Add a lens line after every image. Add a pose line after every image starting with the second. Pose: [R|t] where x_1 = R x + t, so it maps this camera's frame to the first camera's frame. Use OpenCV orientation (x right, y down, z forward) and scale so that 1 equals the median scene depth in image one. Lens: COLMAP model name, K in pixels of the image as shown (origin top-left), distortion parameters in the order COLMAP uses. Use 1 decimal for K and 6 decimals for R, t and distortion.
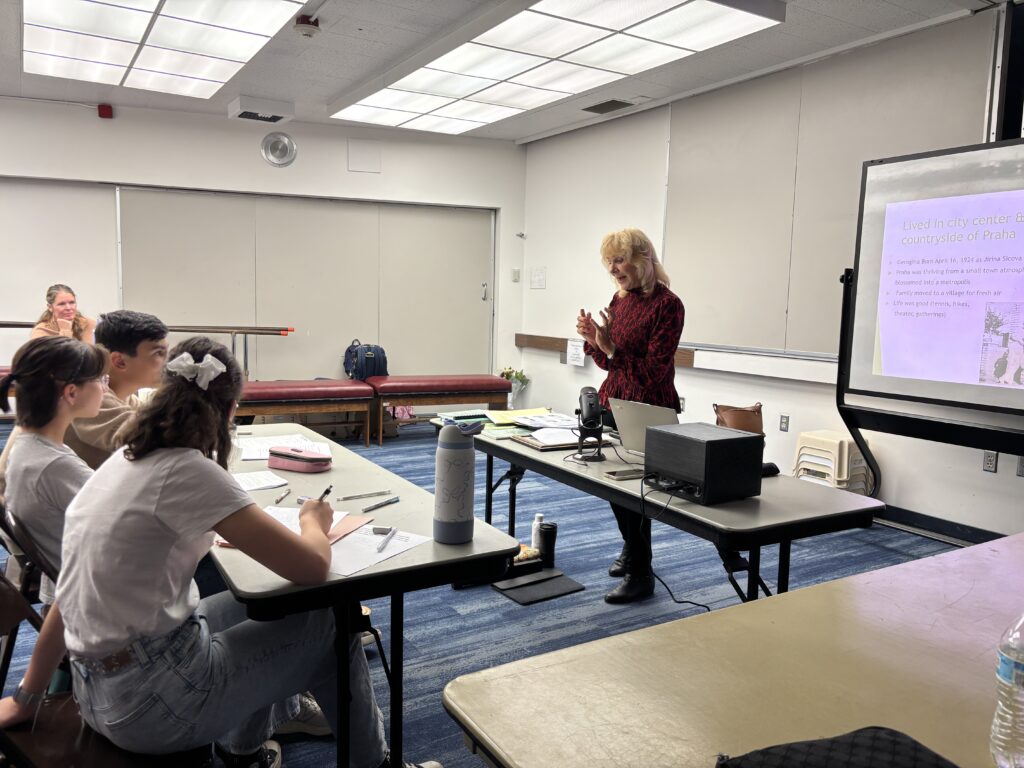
lens RADIAL K [[777.2, 0, 512.1], [0, 777.2, 382.8], [0, 0, 1]] dist [0.027048, -0.005410]
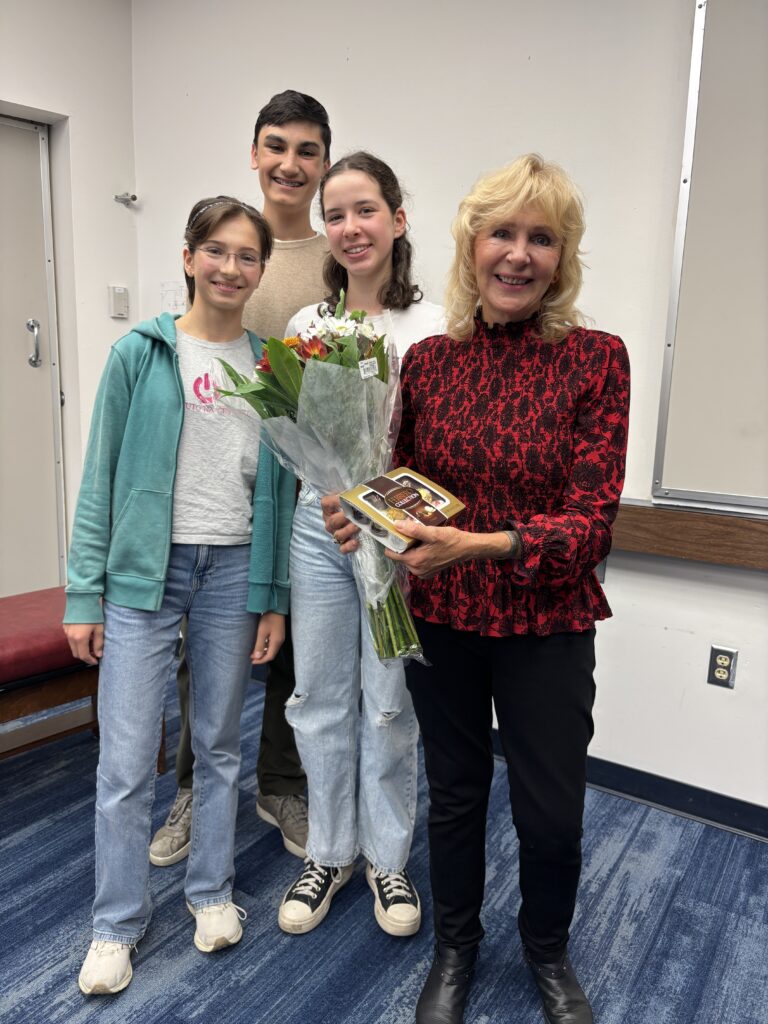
lens RADIAL K [[773.2, 0, 387.7], [0, 773.2, 515.6], [0, 0, 1]] dist [0.042324, -0.054204]
pose [[0.898879, -0.075626, 0.431621, -0.096285], [0.039149, 0.994916, 0.092792, -0.114269], [-0.436444, -0.066511, 0.897270, 1.064952]]
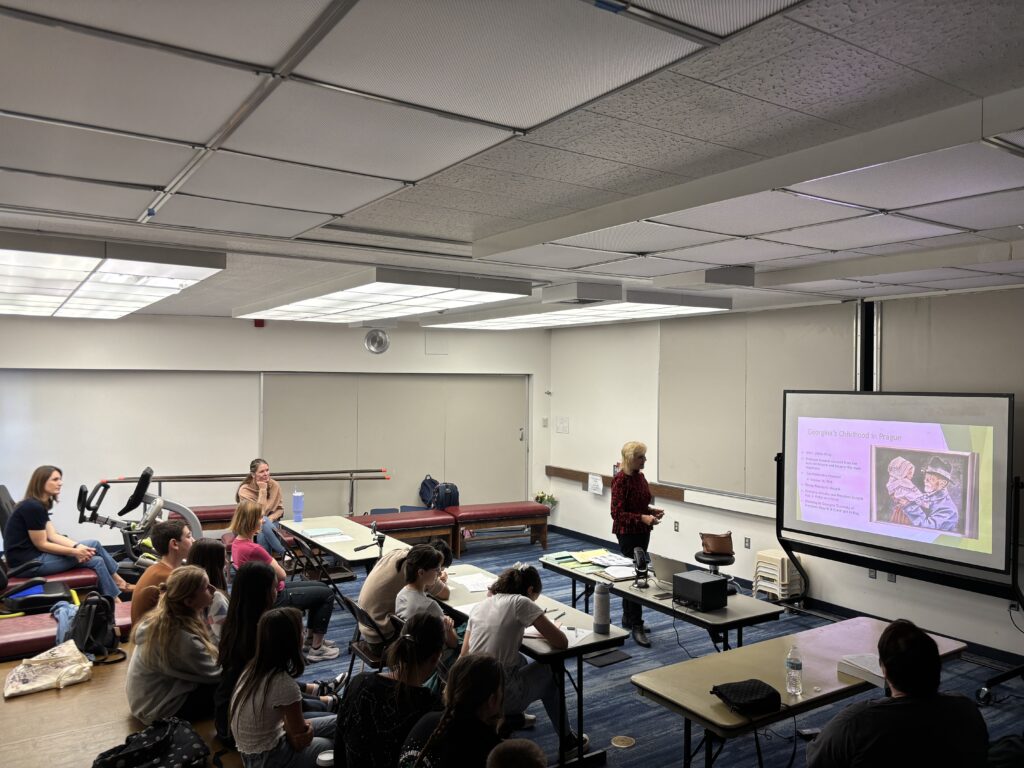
lens RADIAL K [[771.9, 0, 506.3], [0, 771.9, 388.8], [0, 0, 1]] dist [0.027711, -0.035674]
pose [[0.999649, -0.016192, 0.020953, -0.163754], [0.018116, 0.995298, -0.095147, -0.131187], [-0.019314, 0.095493, 0.995243, -0.587931]]
